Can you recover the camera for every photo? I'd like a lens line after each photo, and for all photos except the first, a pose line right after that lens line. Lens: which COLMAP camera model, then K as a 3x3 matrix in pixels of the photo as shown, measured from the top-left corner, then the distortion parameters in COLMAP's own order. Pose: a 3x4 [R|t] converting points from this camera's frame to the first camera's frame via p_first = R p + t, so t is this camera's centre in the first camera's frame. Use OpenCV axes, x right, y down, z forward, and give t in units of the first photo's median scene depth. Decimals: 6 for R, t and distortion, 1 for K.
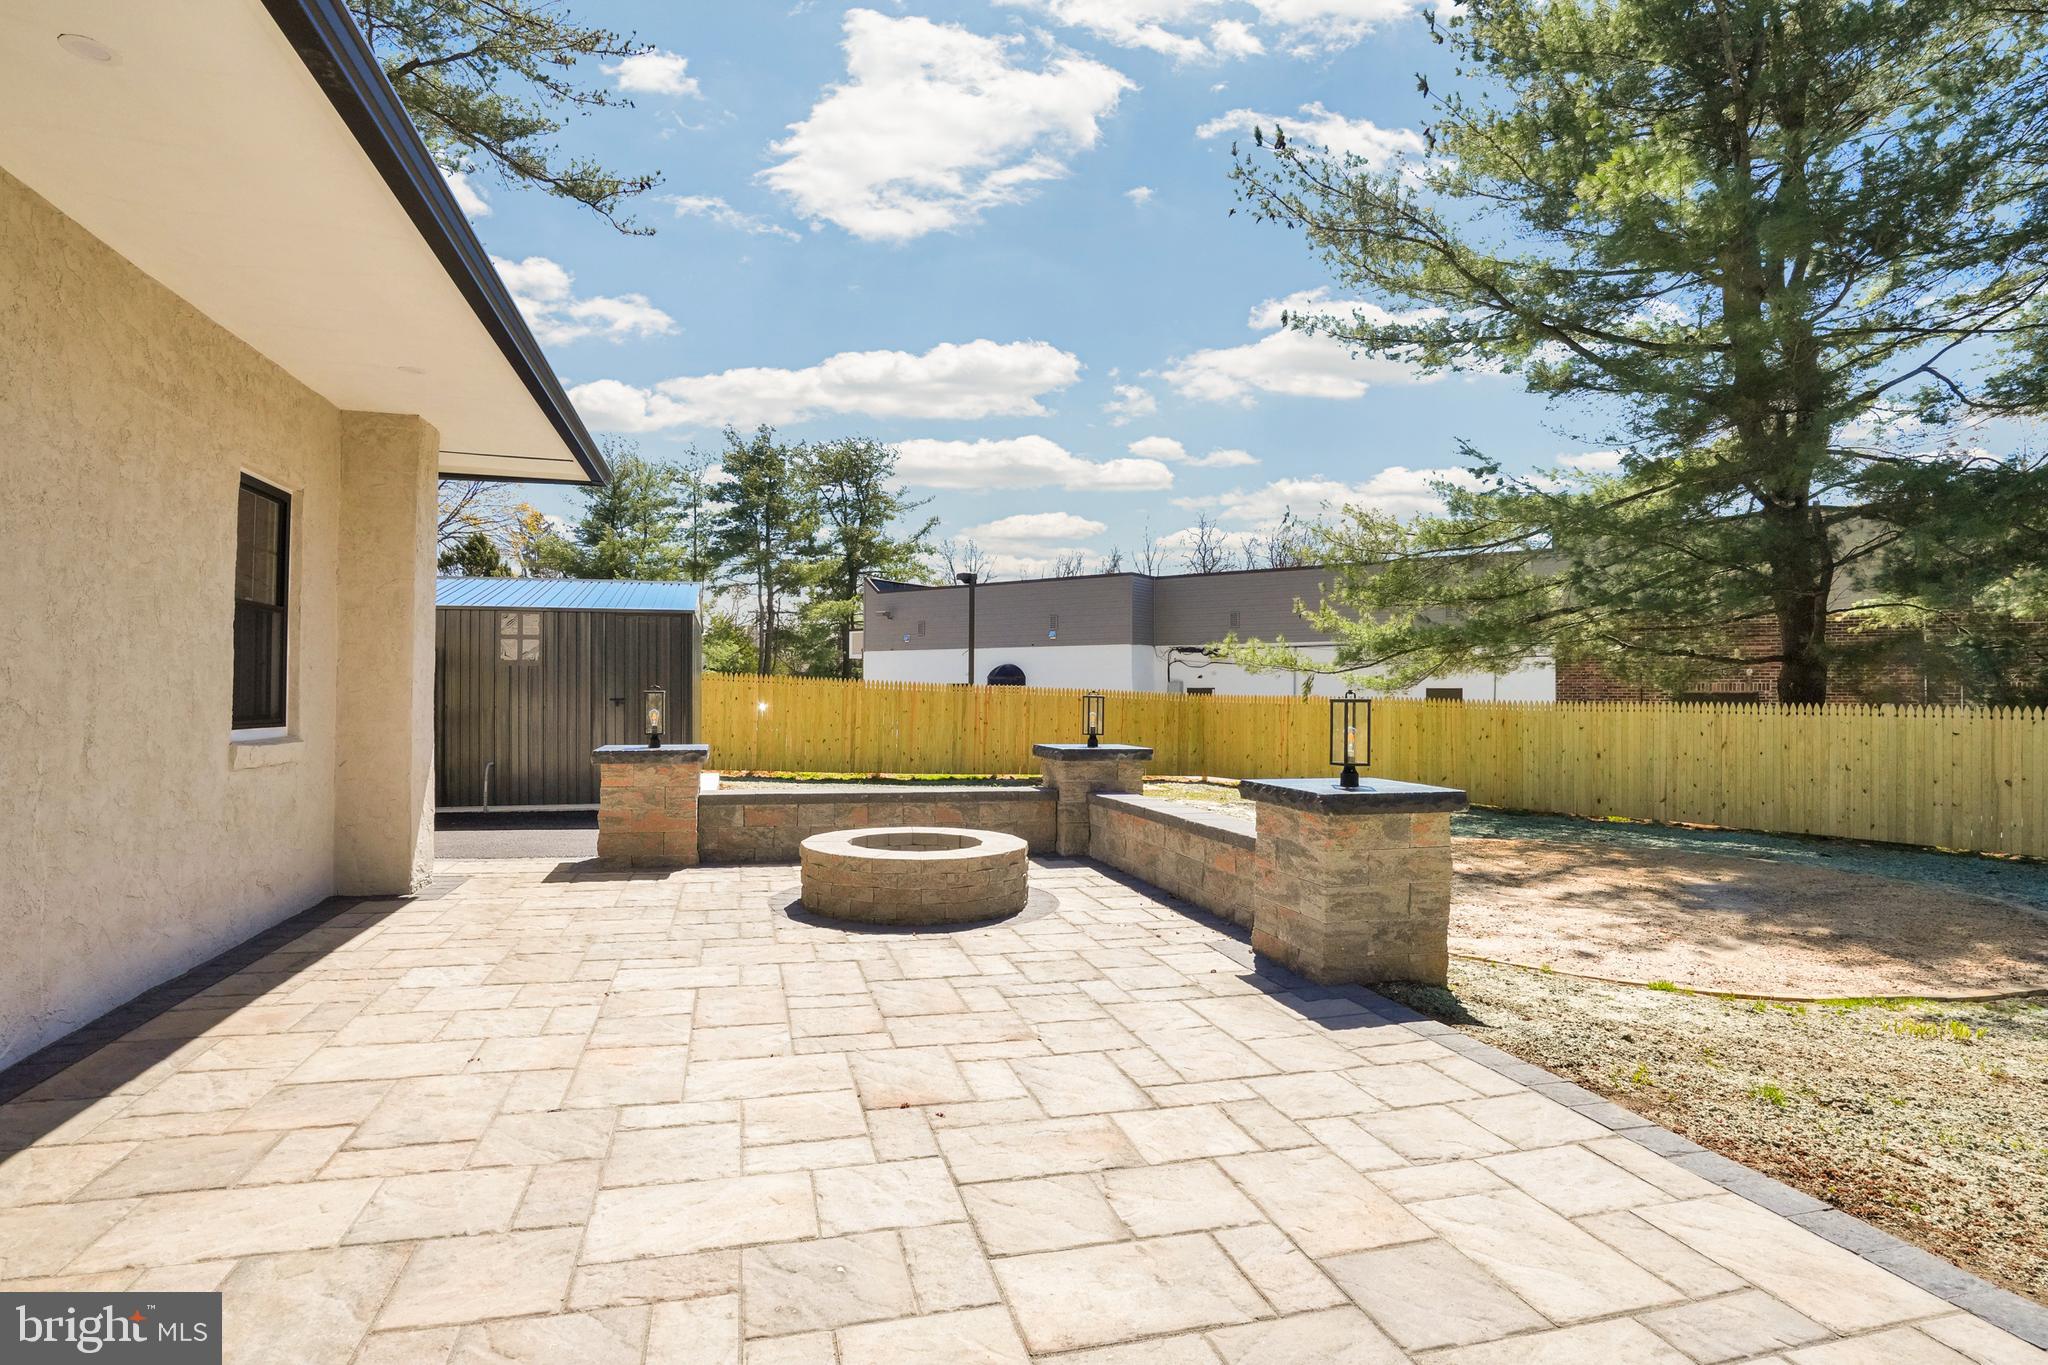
lens RADIAL K [[1031.1, 0, 1024.0], [0, 1031.1, 682.5], [0, 0, 1]] dist [-0.063892, 0.026138]
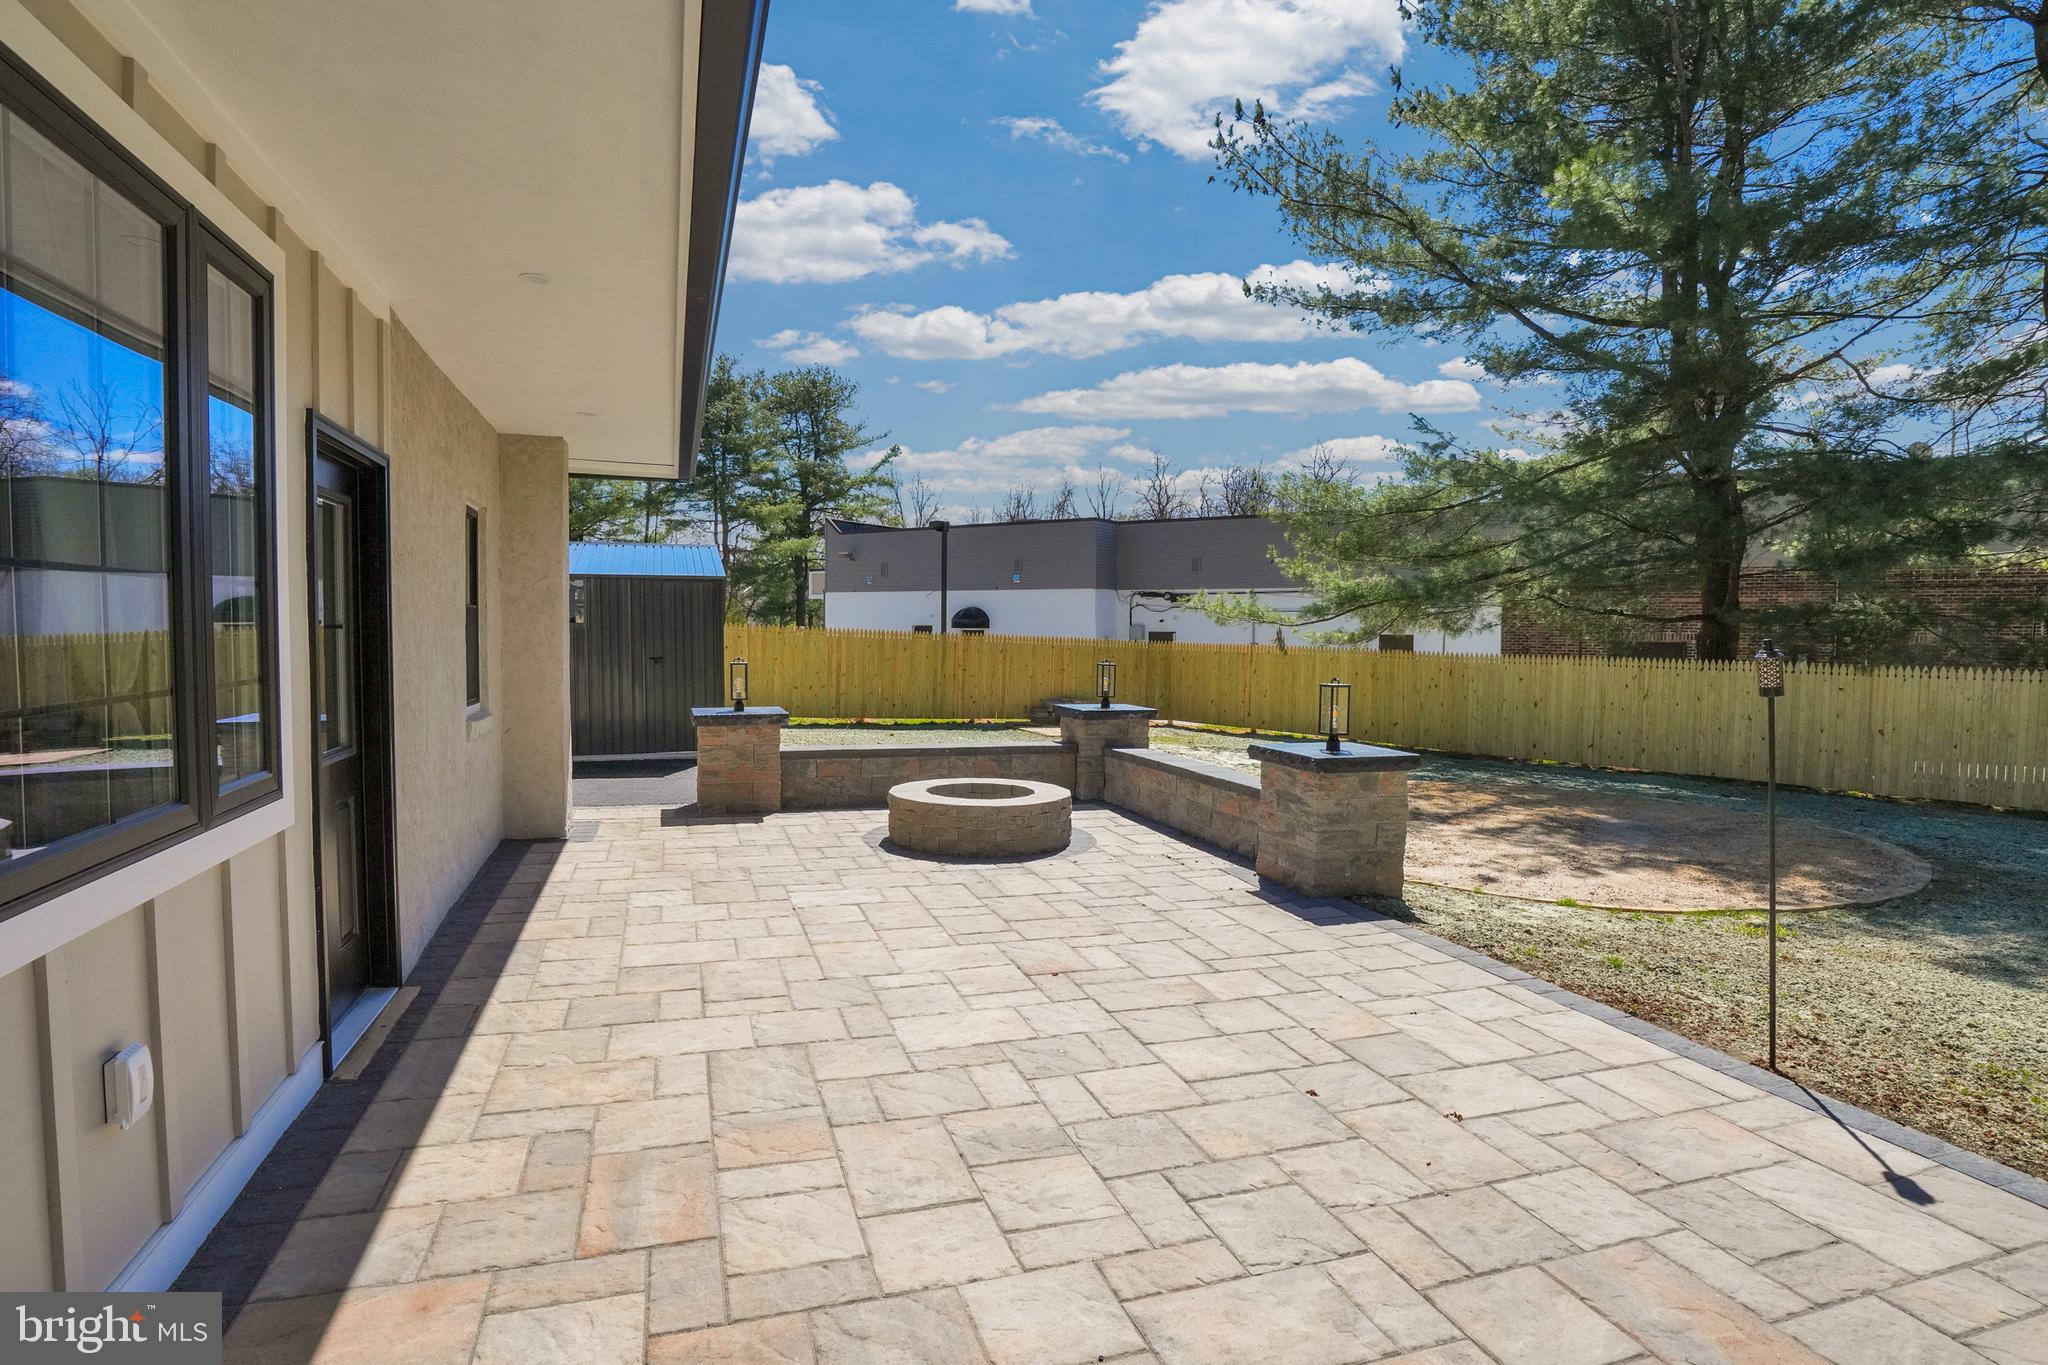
lens RADIAL K [[1058.2, 0, 1022.0], [0, 1058.2, 688.5], [0, 0, 1]] dist [-0.074643, 0.035826]
pose [[0.998753, 0.000667, 0.049910, -0.160523], [-0.004053, 0.997693, 0.067768, -0.072777], [-0.049750, -0.067886, 0.996452, -0.346618]]
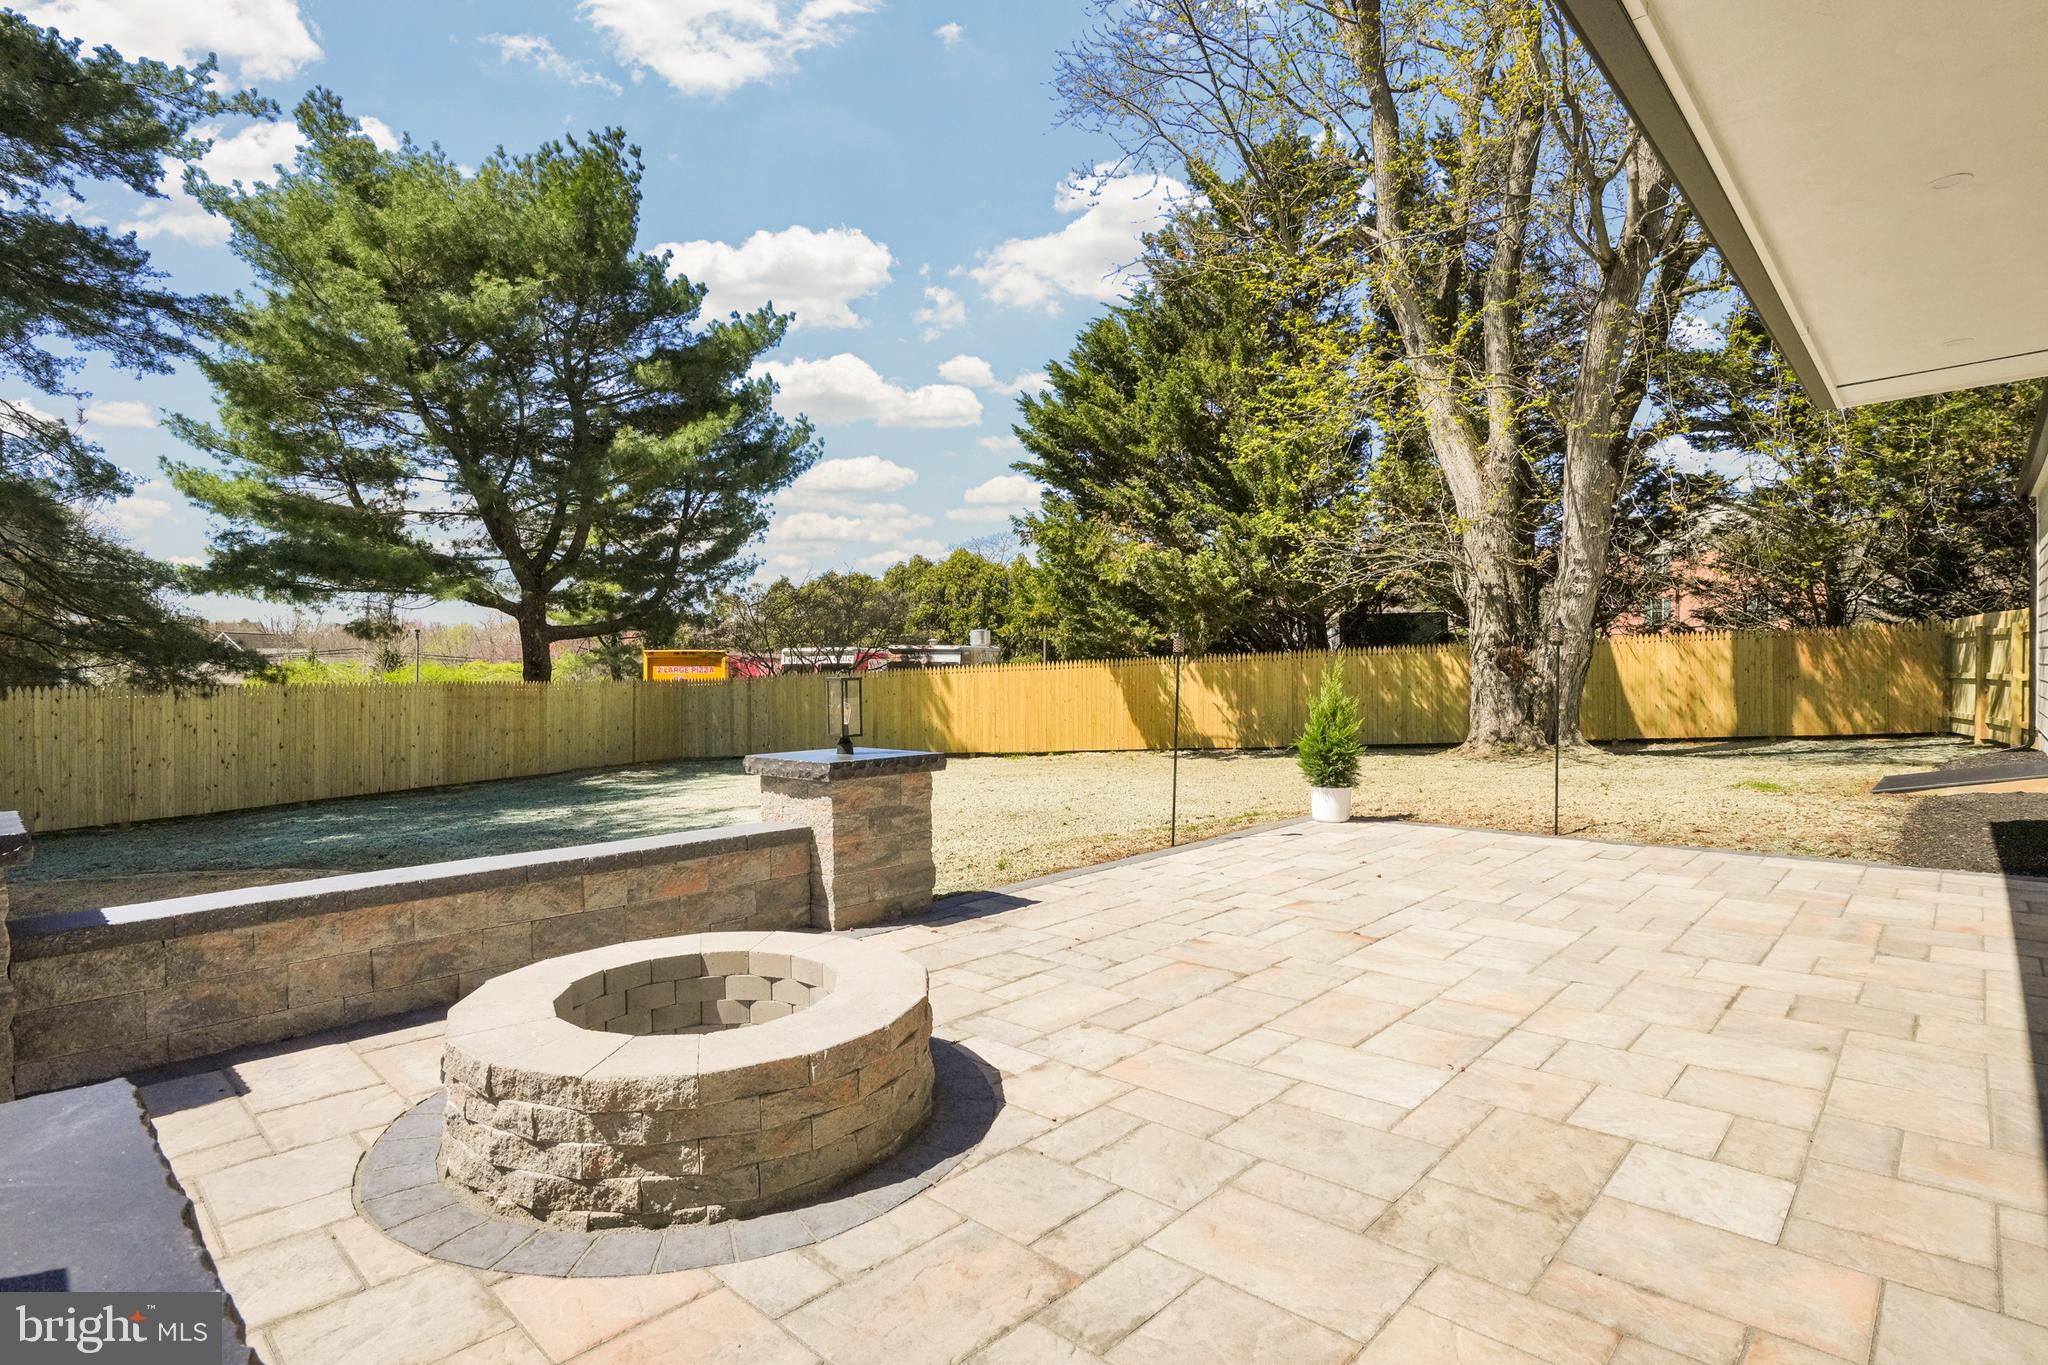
lens RADIAL K [[1035.5, 0, 1010.8], [0, 1035.5, 684.5], [0, 0, 1]] dist [-0.058009, 0.021423]
pose [[-0.510534, -0.016496, 0.859699, -0.802881], [-0.003624, 0.999848, 0.017032, 0.002630], [-0.859850, 0.005580, -0.510516, 1.514526]]
